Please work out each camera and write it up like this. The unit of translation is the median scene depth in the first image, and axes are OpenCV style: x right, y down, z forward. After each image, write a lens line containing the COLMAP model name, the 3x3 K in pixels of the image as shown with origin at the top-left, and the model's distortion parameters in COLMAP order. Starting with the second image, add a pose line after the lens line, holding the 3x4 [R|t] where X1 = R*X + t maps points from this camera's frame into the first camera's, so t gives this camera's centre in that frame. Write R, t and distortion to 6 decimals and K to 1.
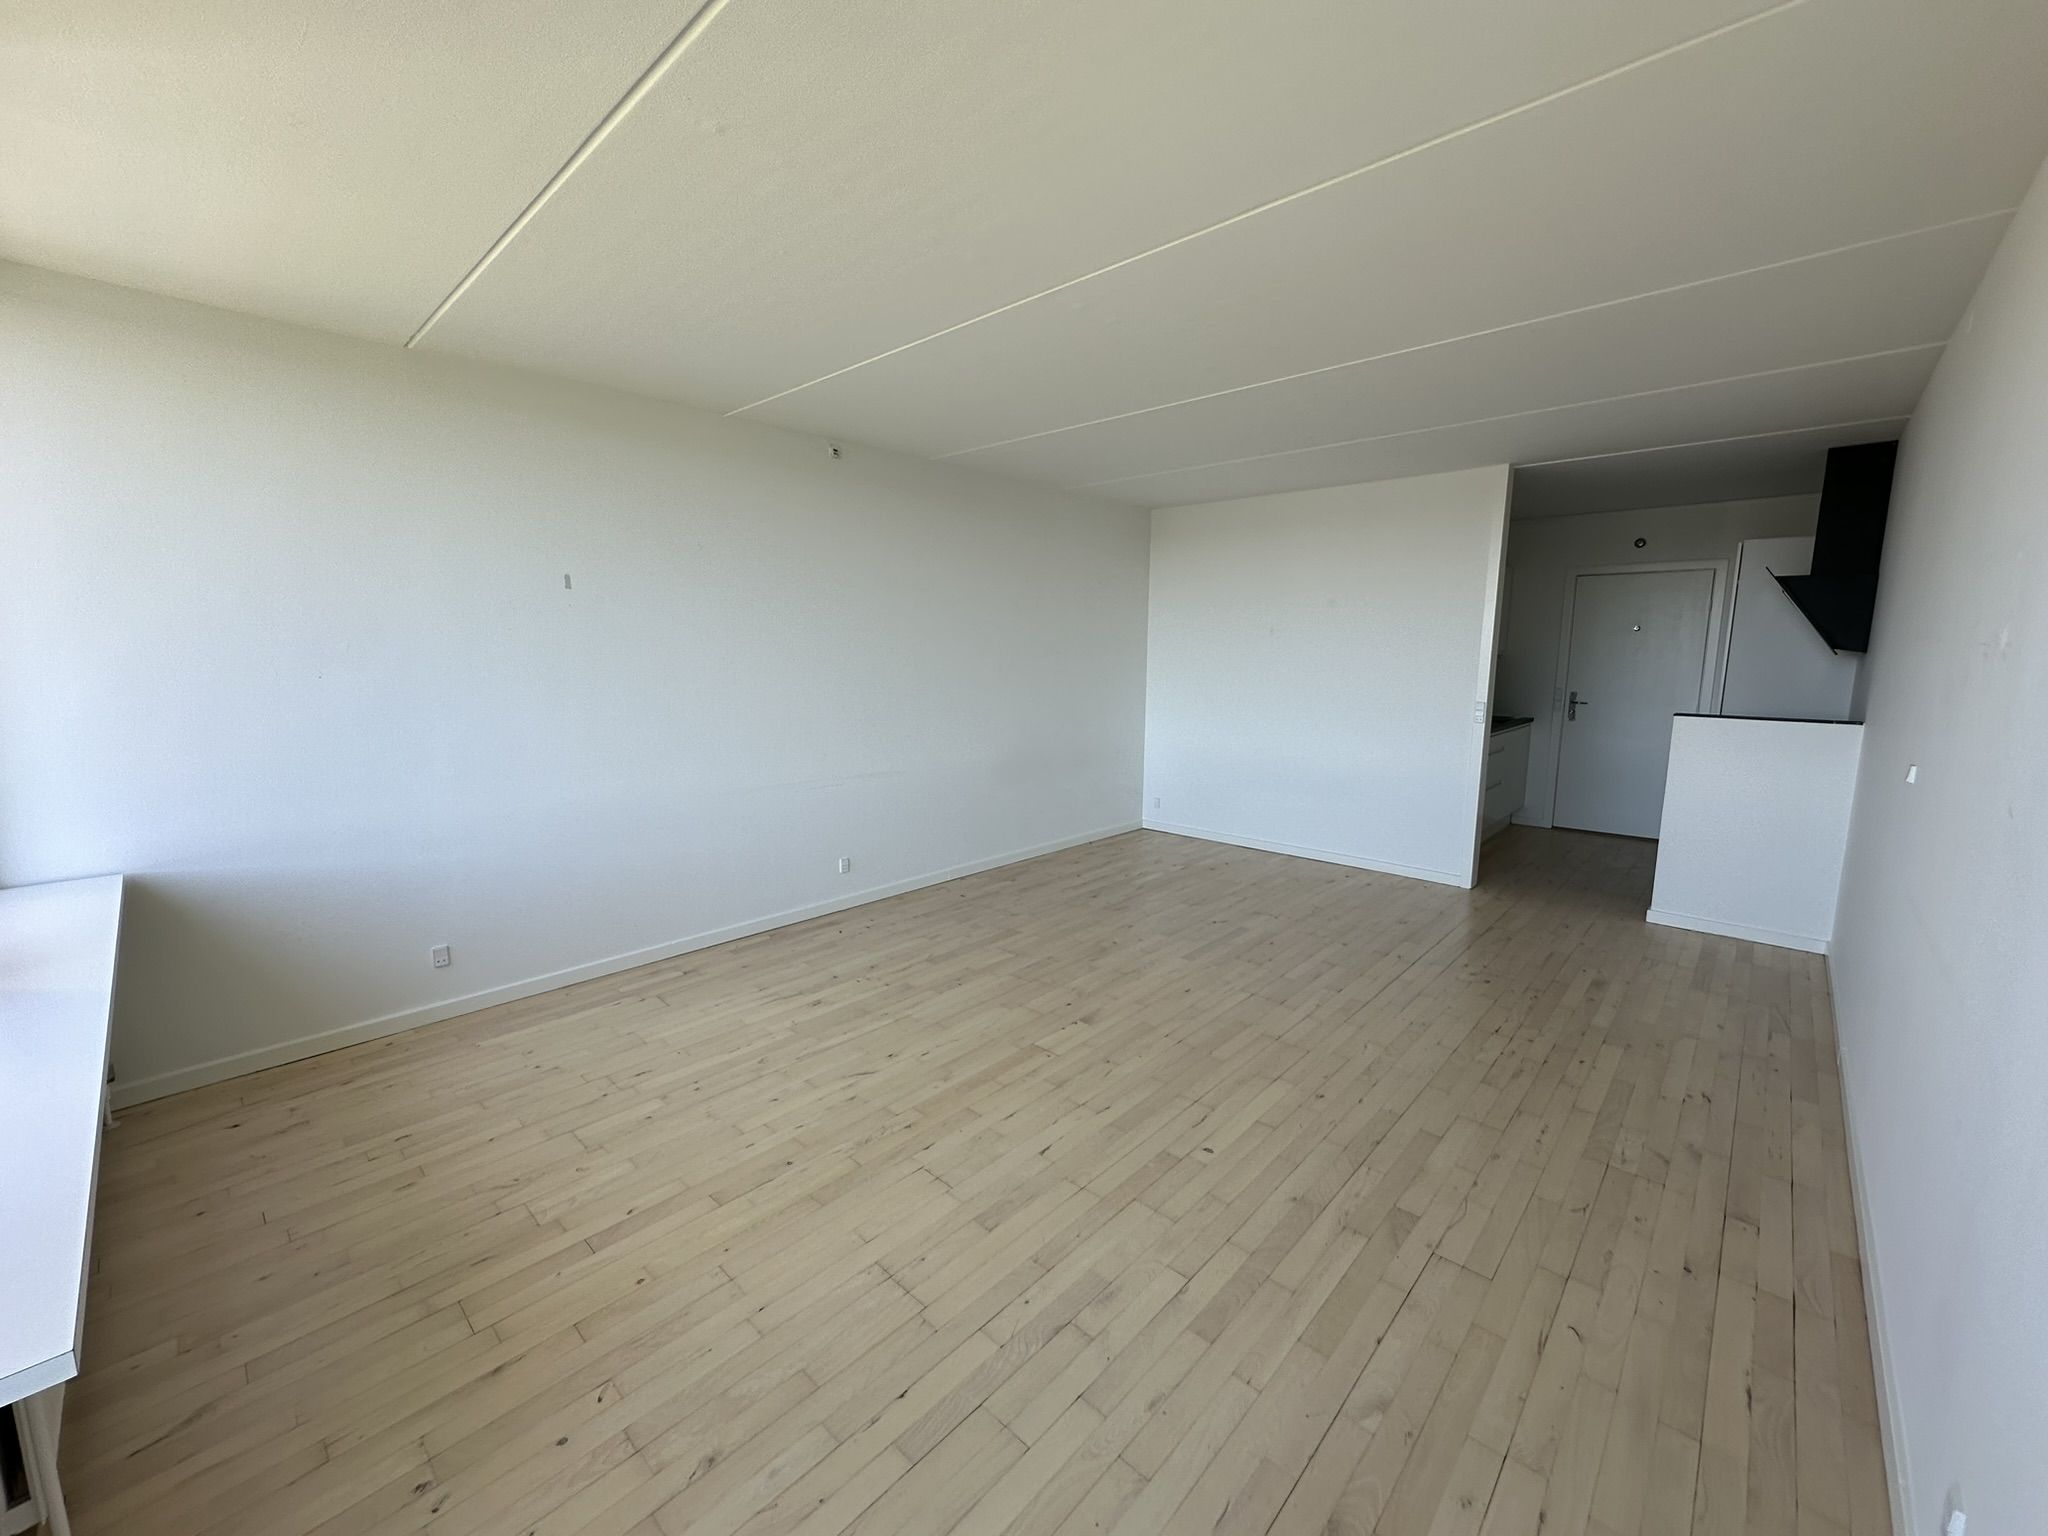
lens RADIAL K [[811.1, 0, 1018.8], [0, 811.1, 765.7], [0, 0, 1]] dist [-0.004601, 0.000745]
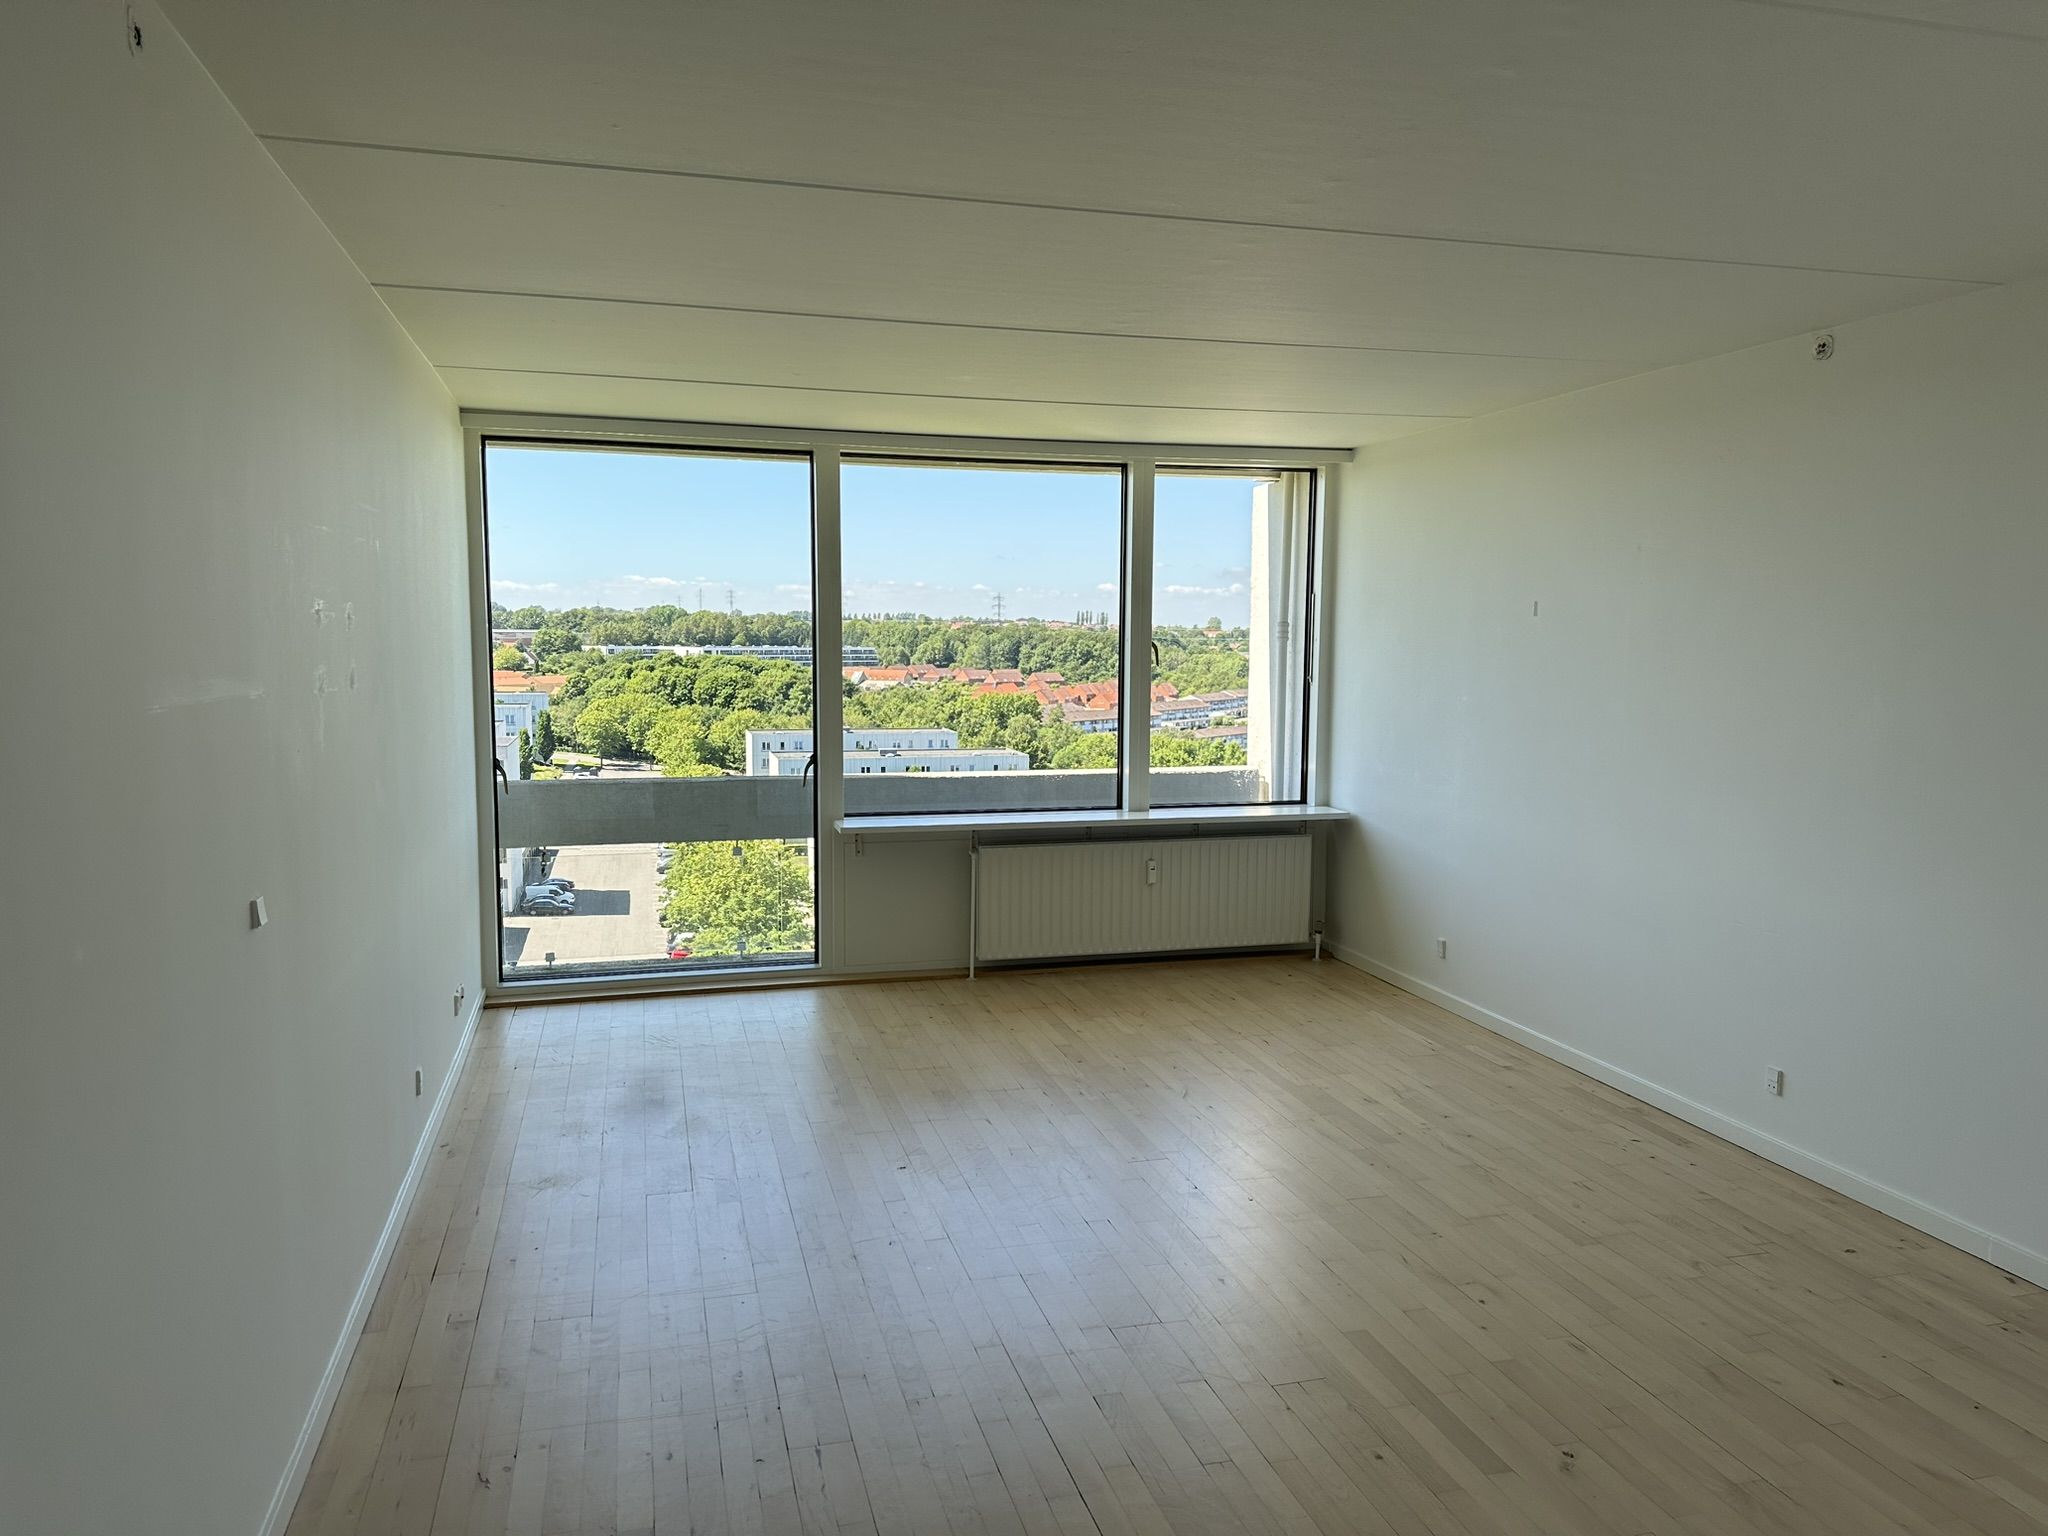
lens RADIAL K [[1429.4, 0, 1023.1], [0, 1429.4, 768.9], [0, 0, 1]] dist [-0.008266, -0.003260]
pose [[-0.528695, 0.070068, -0.845915, 1.129906], [-0.135931, 0.976736, 0.165861, -0.231796], [0.837857, 0.202677, -0.506870, 1.333897]]
